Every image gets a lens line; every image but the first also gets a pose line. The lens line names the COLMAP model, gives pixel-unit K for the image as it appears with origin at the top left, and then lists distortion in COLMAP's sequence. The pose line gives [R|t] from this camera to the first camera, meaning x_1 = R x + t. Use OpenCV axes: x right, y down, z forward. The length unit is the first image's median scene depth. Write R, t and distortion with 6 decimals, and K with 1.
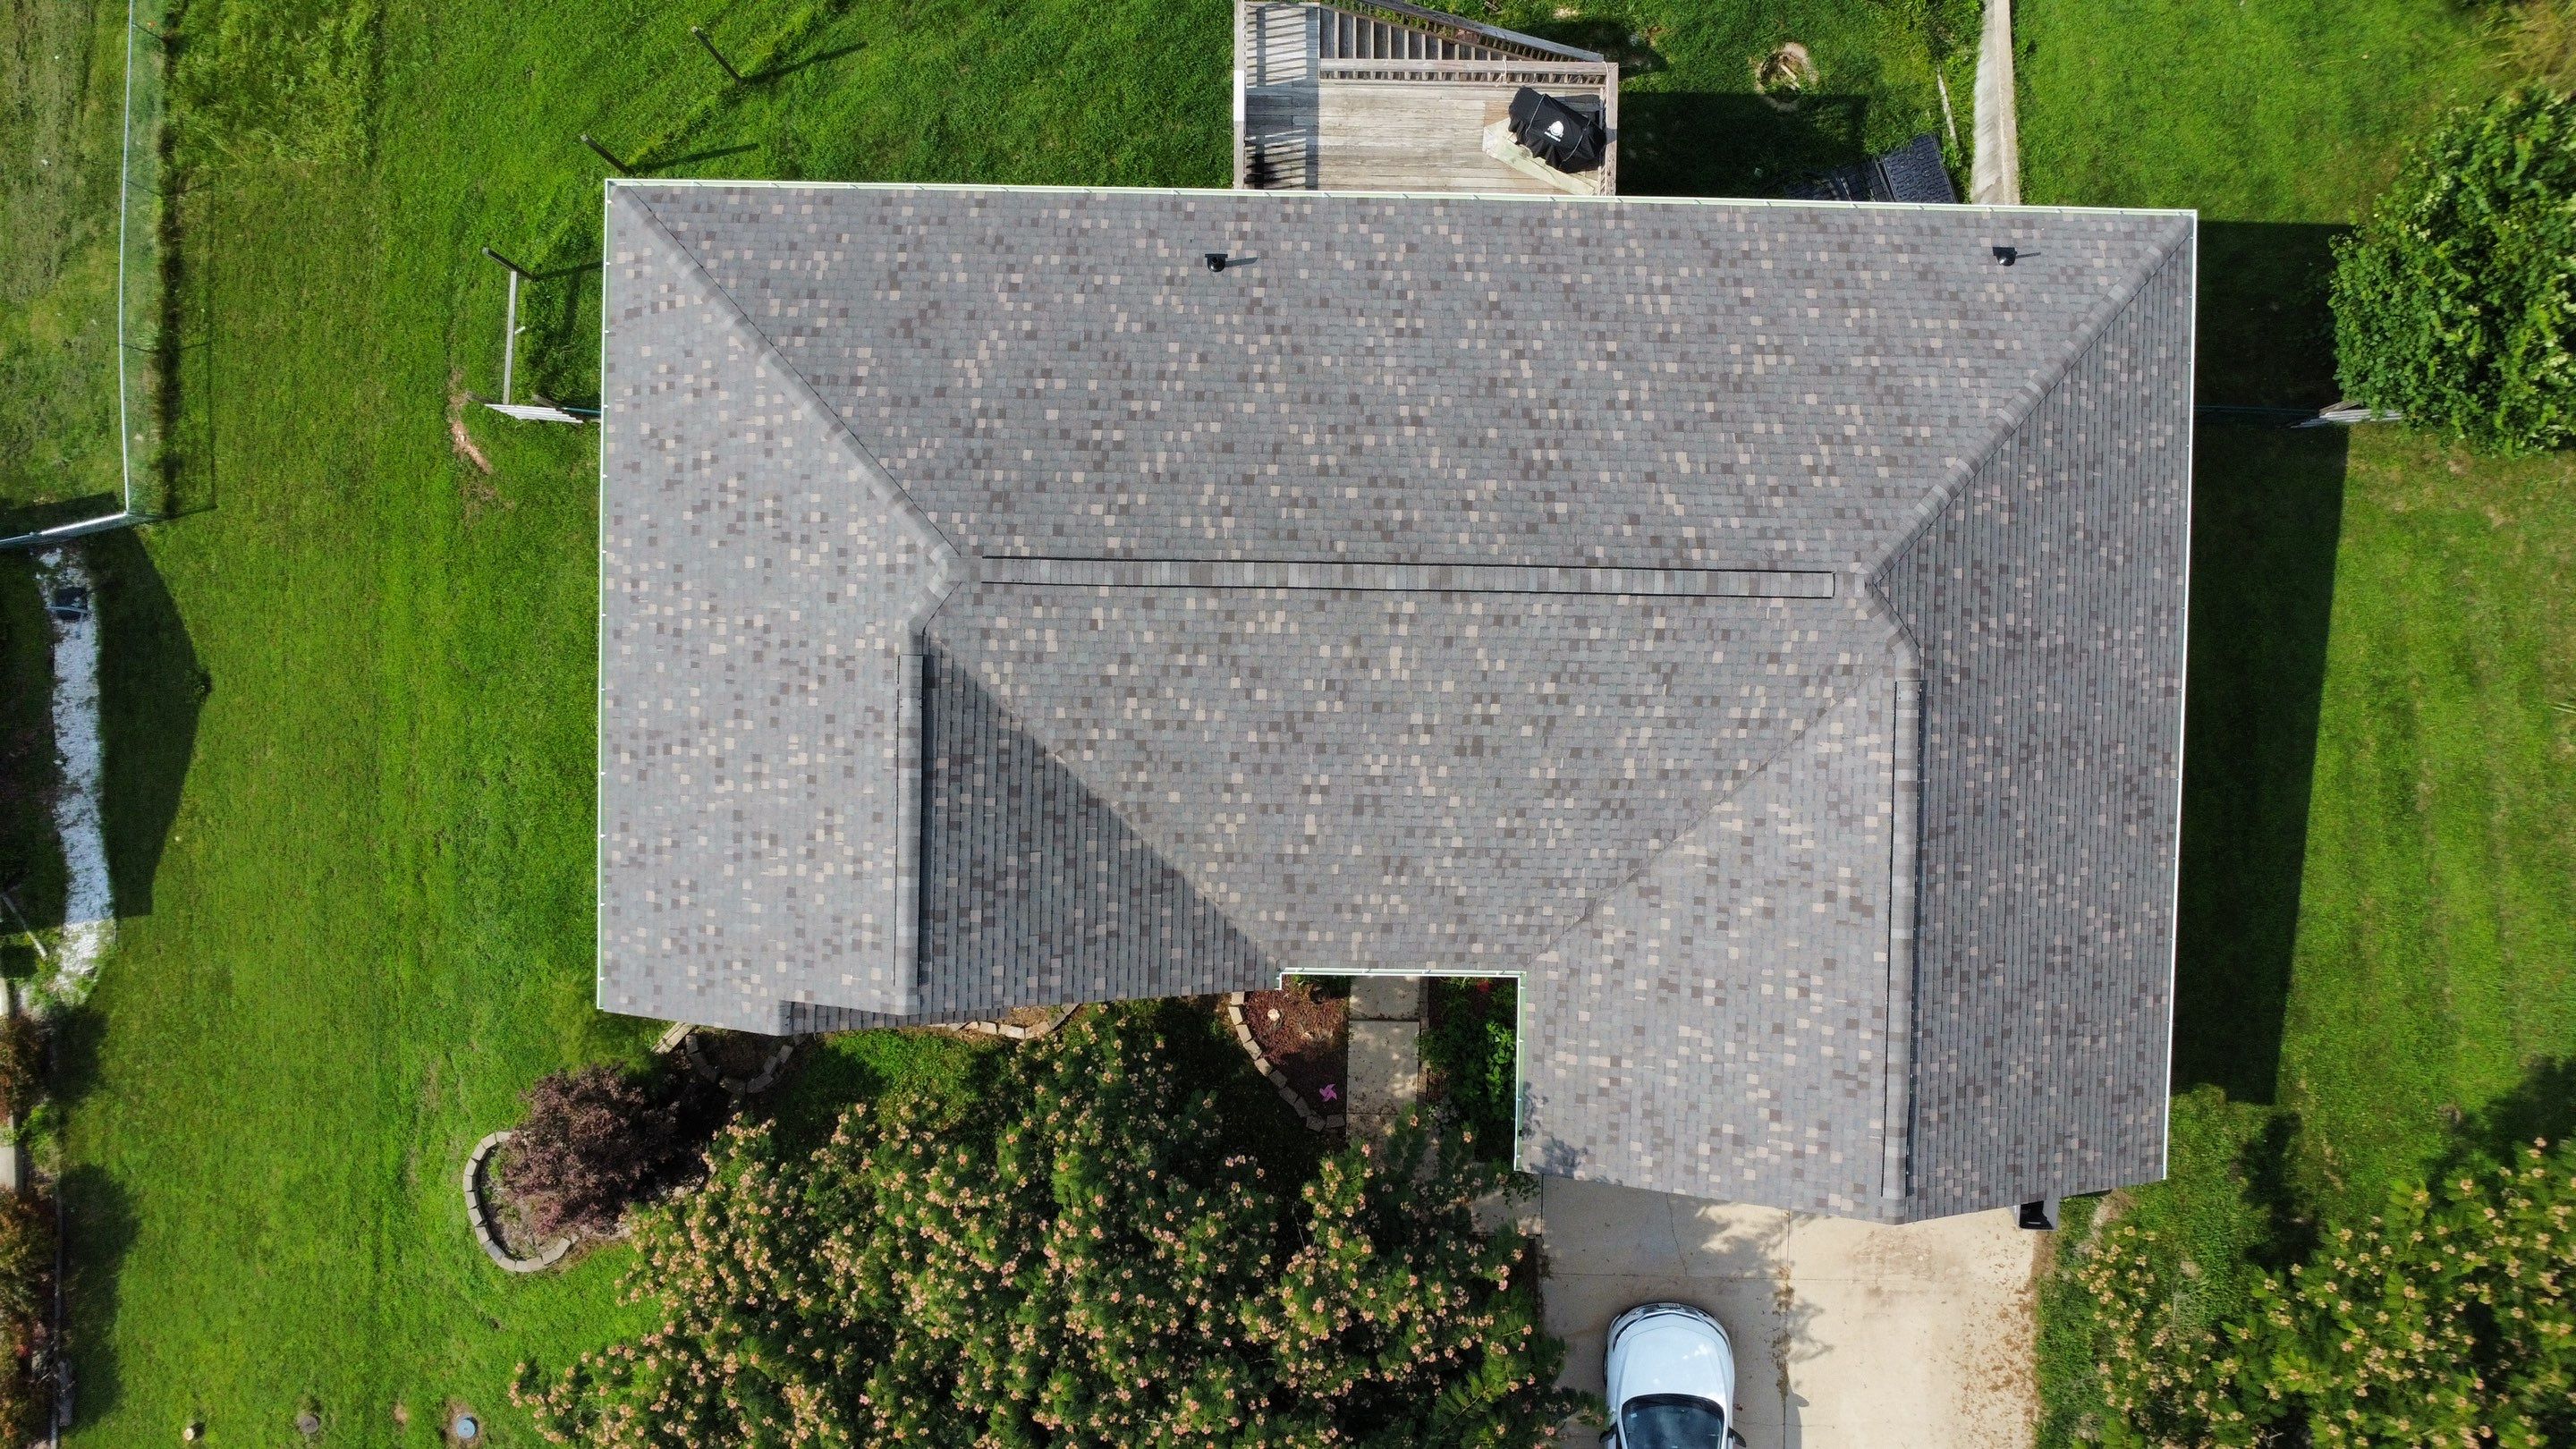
lens RADIAL K [[1839.4, 0, 1302.9], [0, 1839.4, 717.4], [0, 0, 1]] dist [-0.018191, -0.001747]
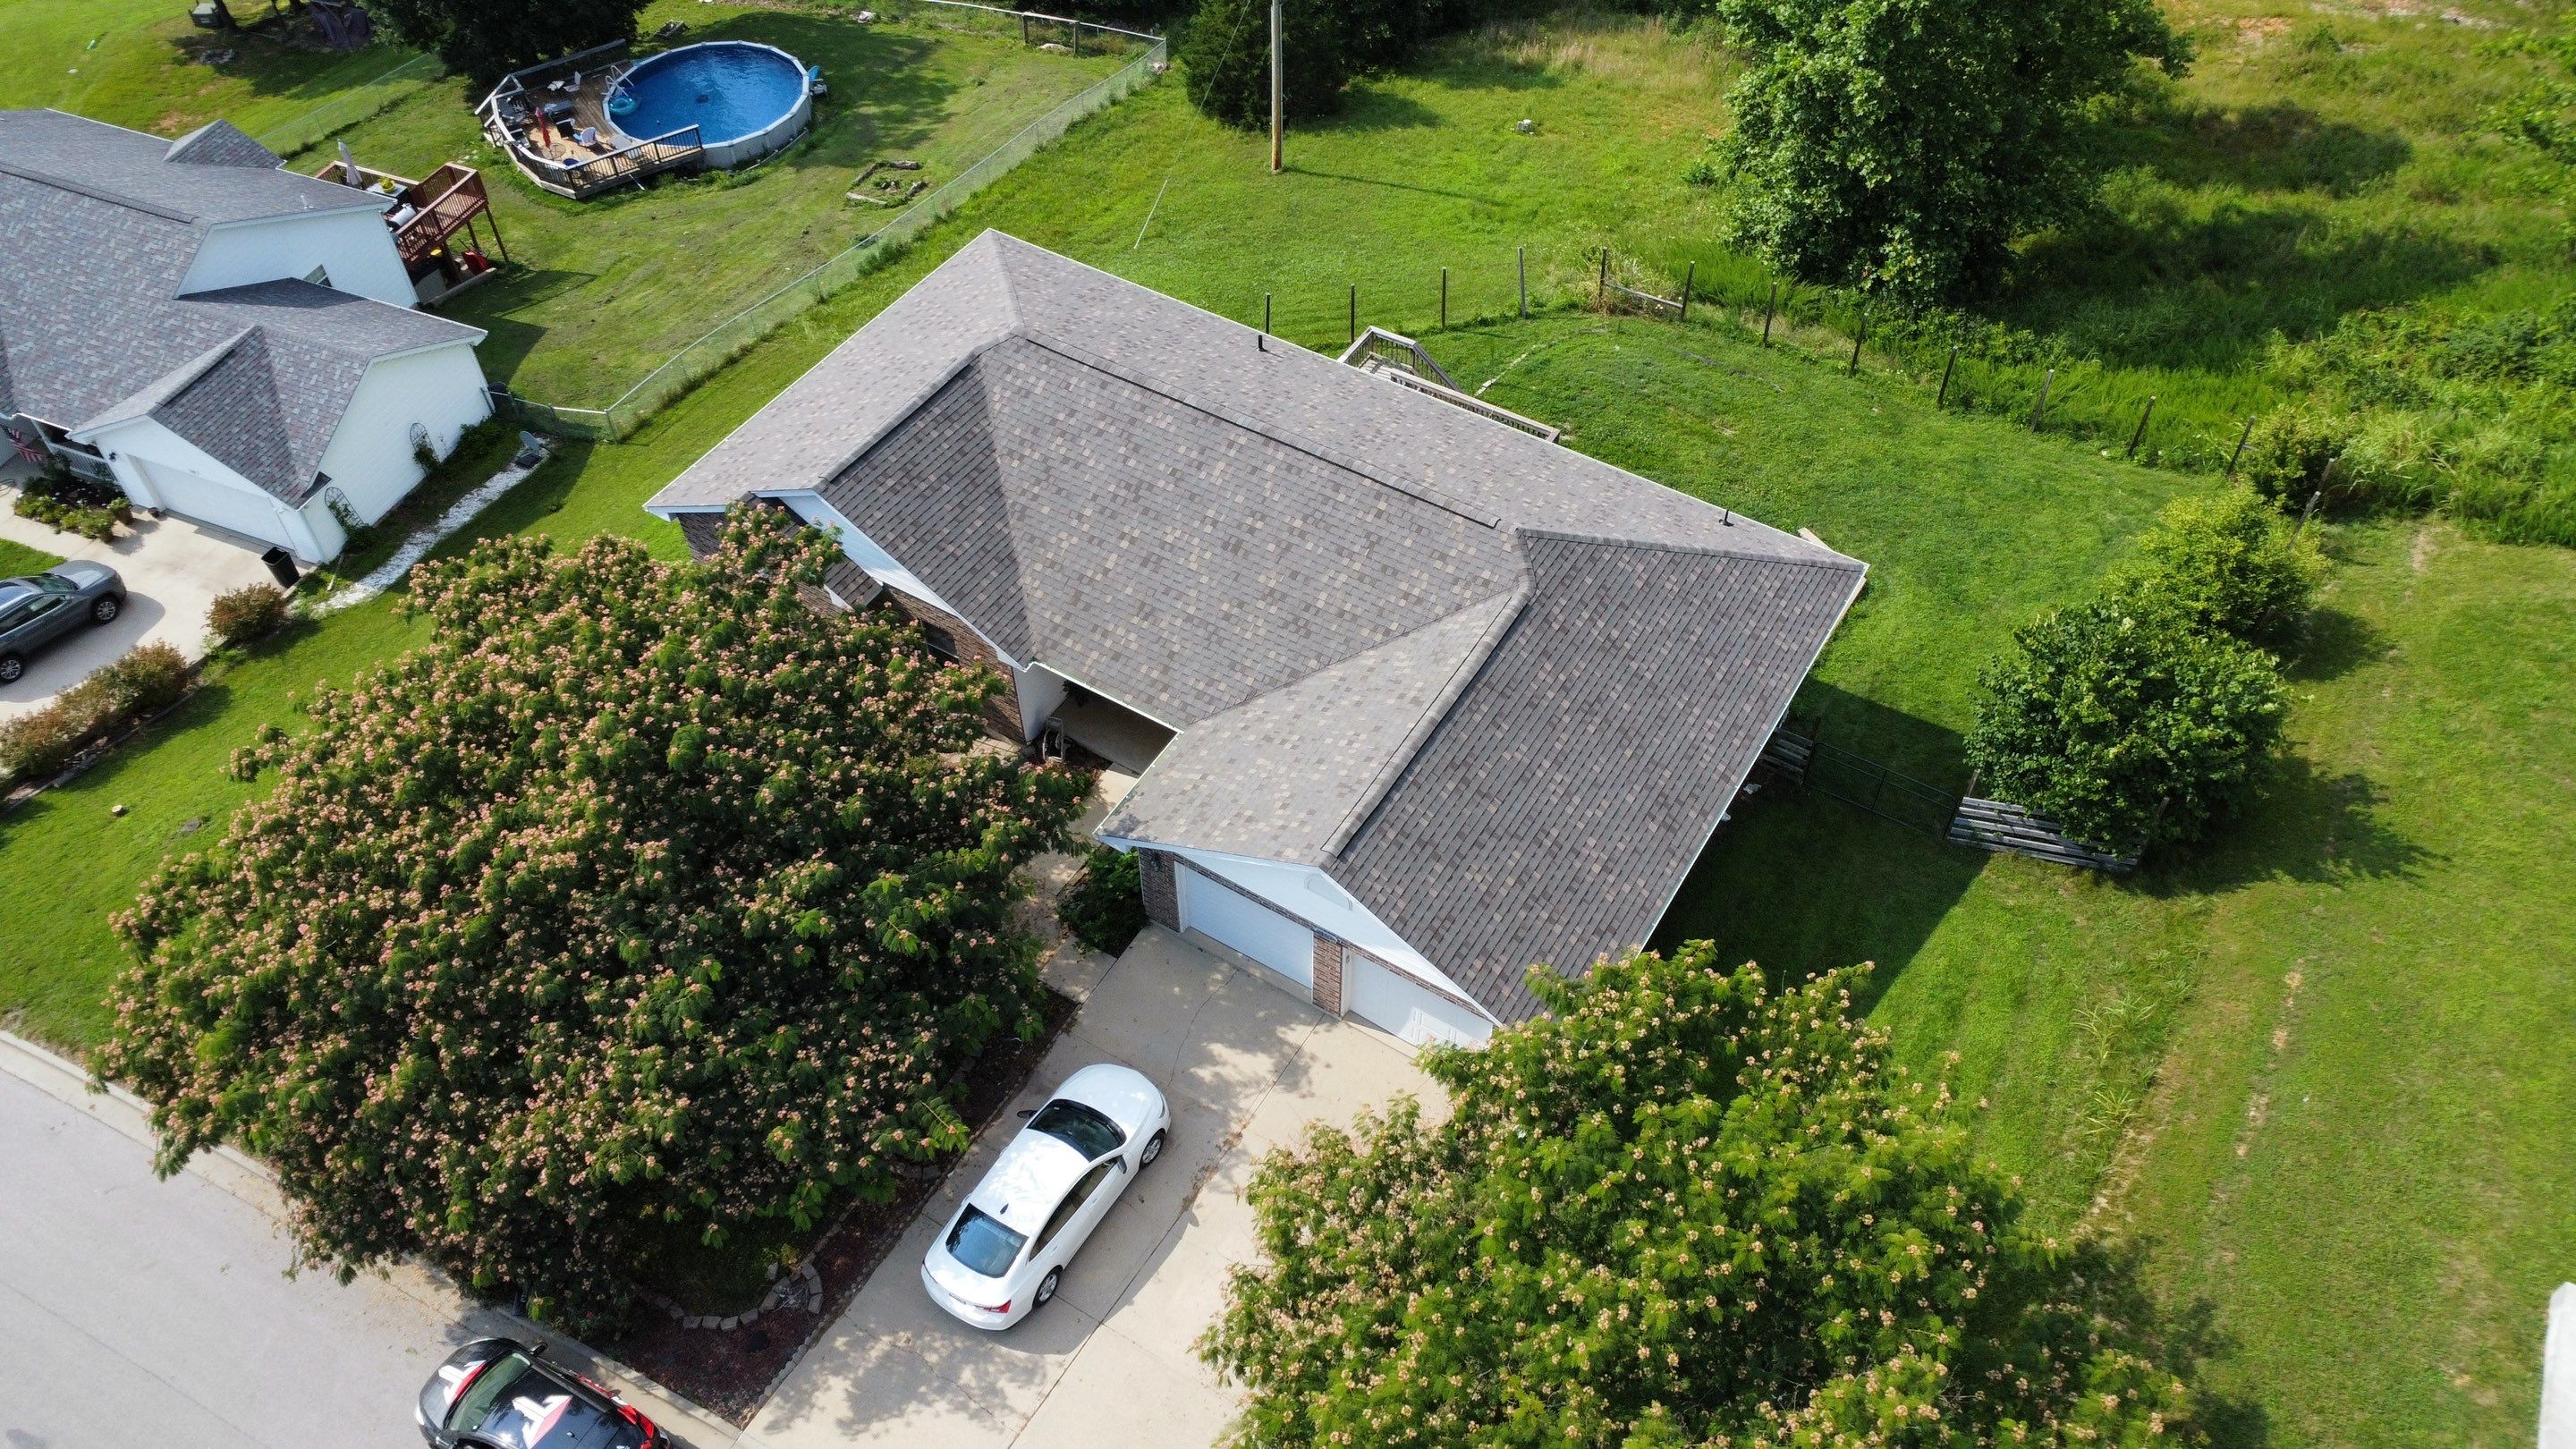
lens RADIAL K [[1839.4, 0, 1286.0], [0, 1839.4, 708.6], [0, 0, 1]] dist [-0.018191, -0.001747]
pose [[0.858849, 0.382560, -0.340627, 0.670762], [-0.512199, 0.634160, -0.579218, 0.916154], [-0.005573, 0.671929, 0.740594, 0.017621]]
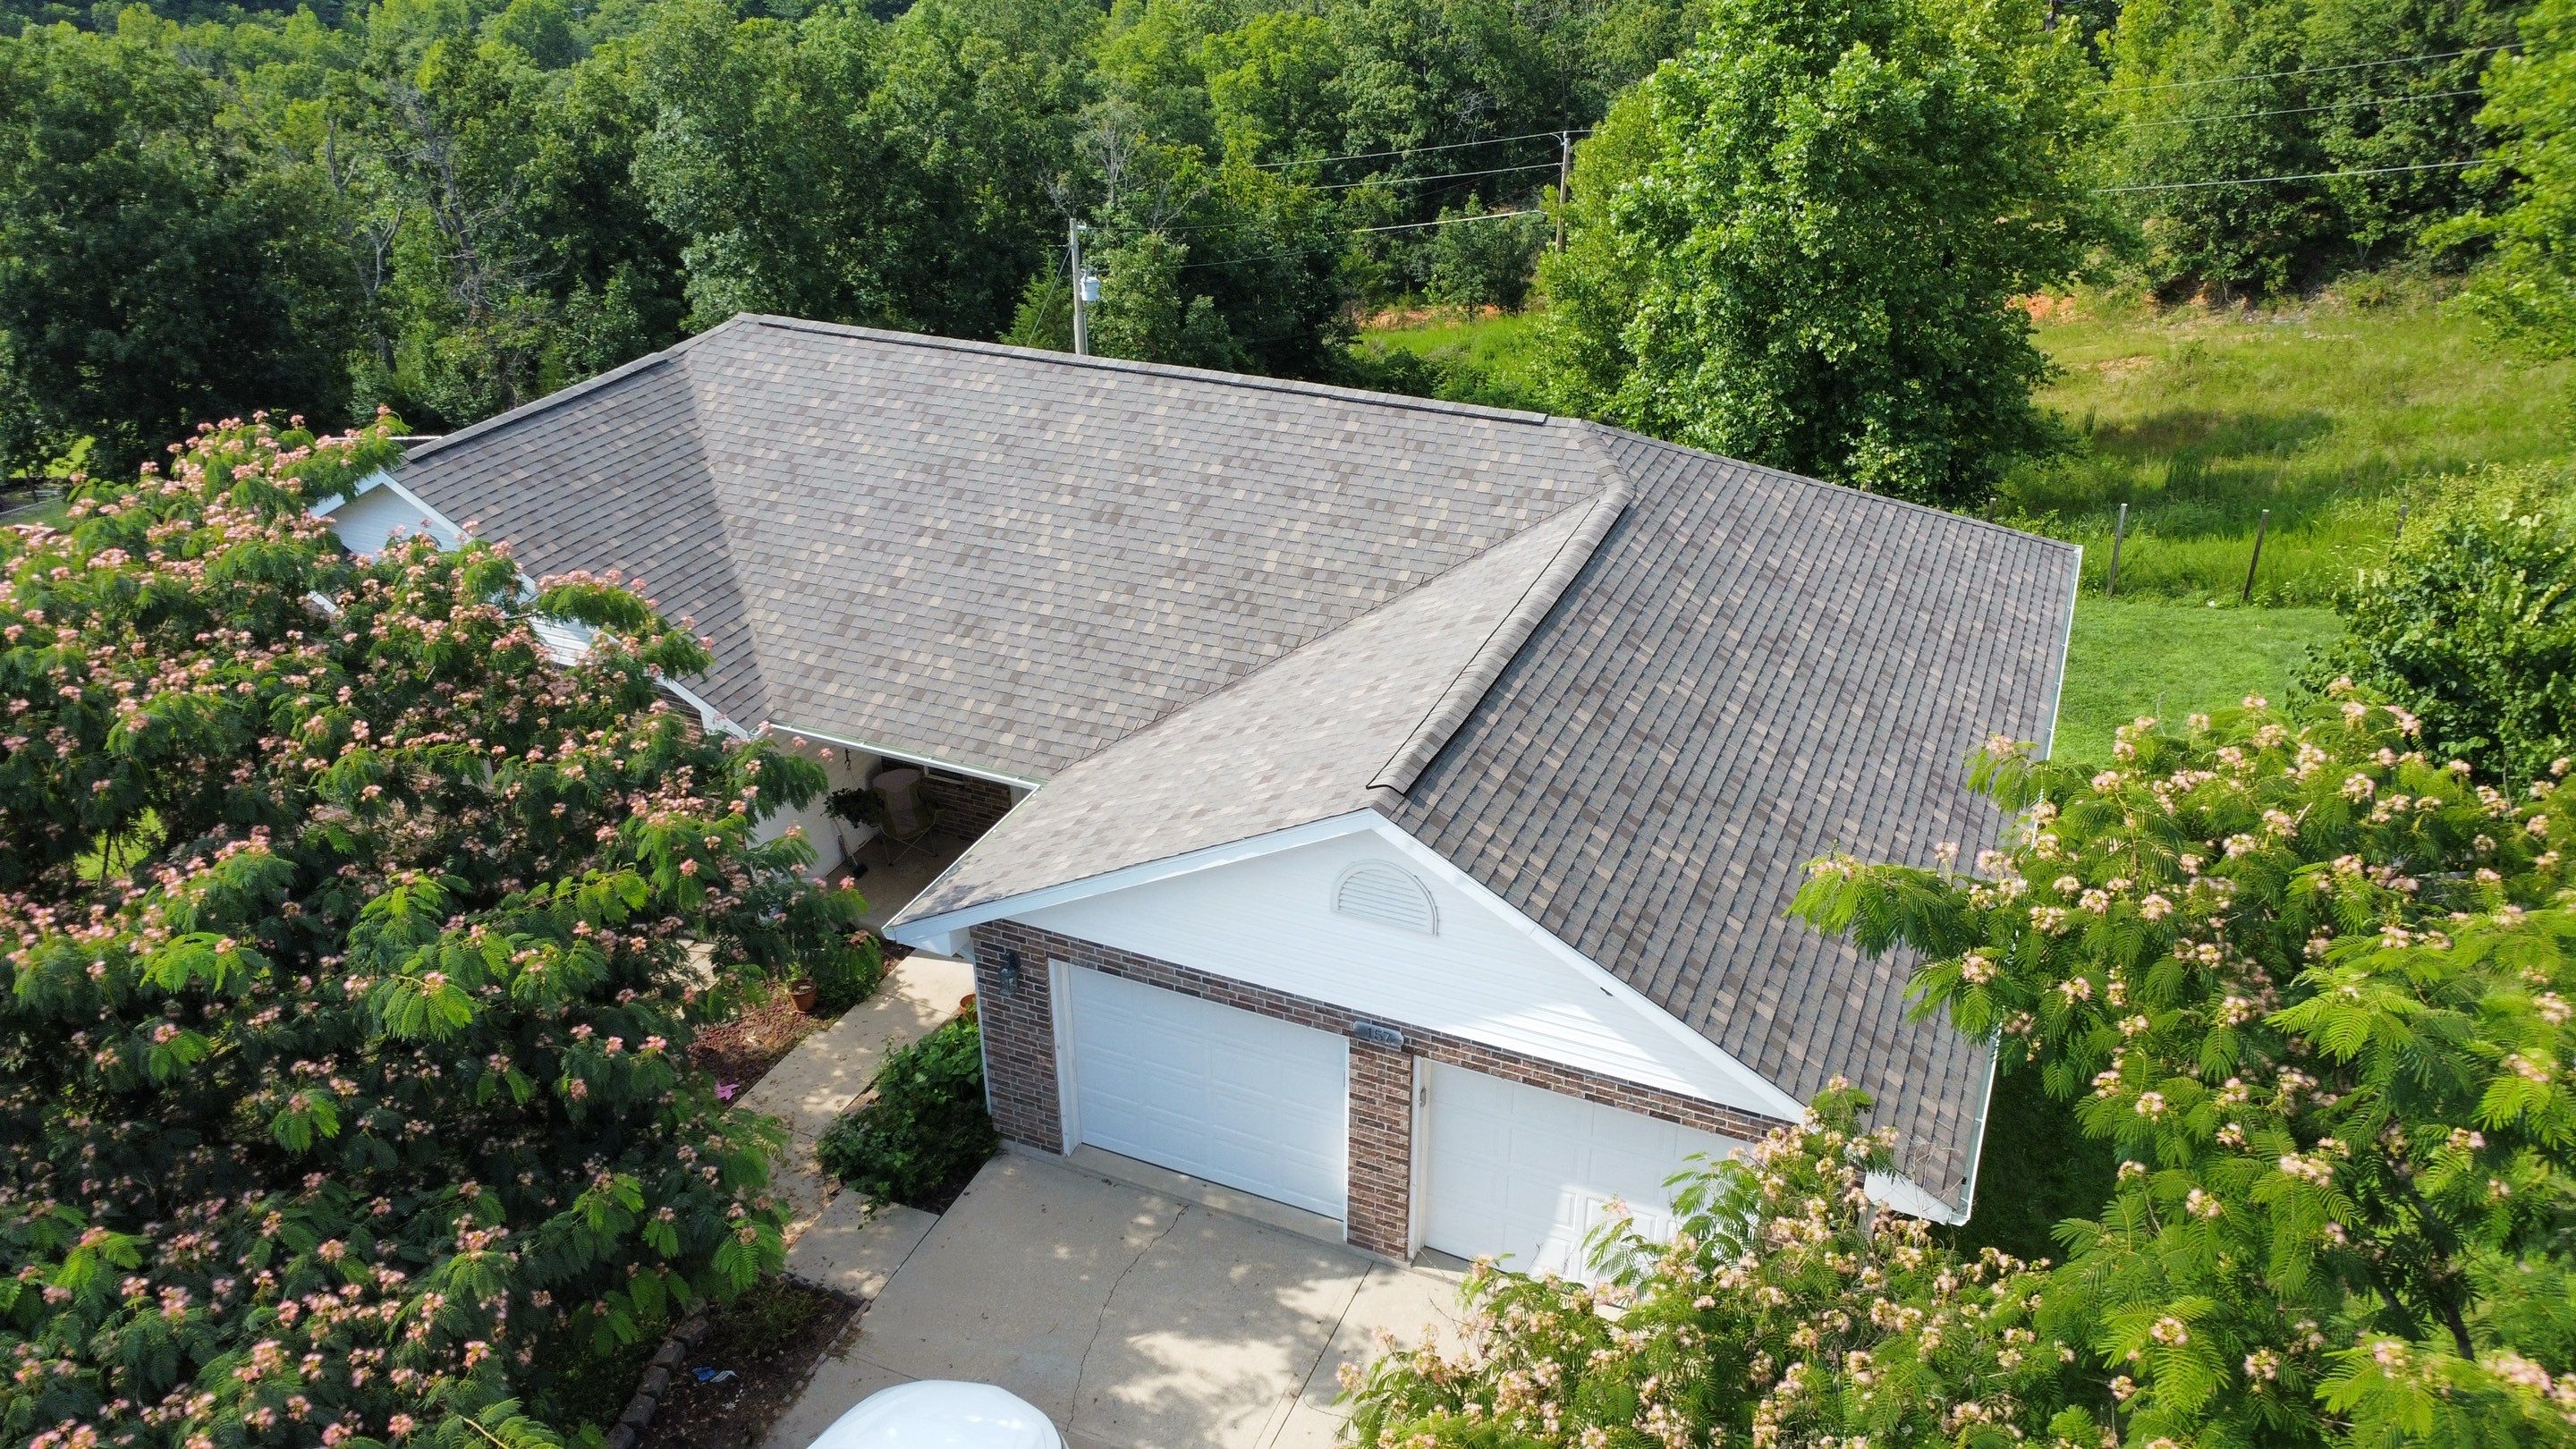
lens RADIAL K [[1839.4, 0, 1283.0], [0, 1839.4, 748.3], [0, 0, 1]] dist [-0.018191, -0.001747]
pose [[0.921661, 0.180404, -0.343505, 0.483661], [-0.387970, 0.418172, -0.821347, 0.740118], [-0.004530, 0.890273, 0.455404, 0.709313]]
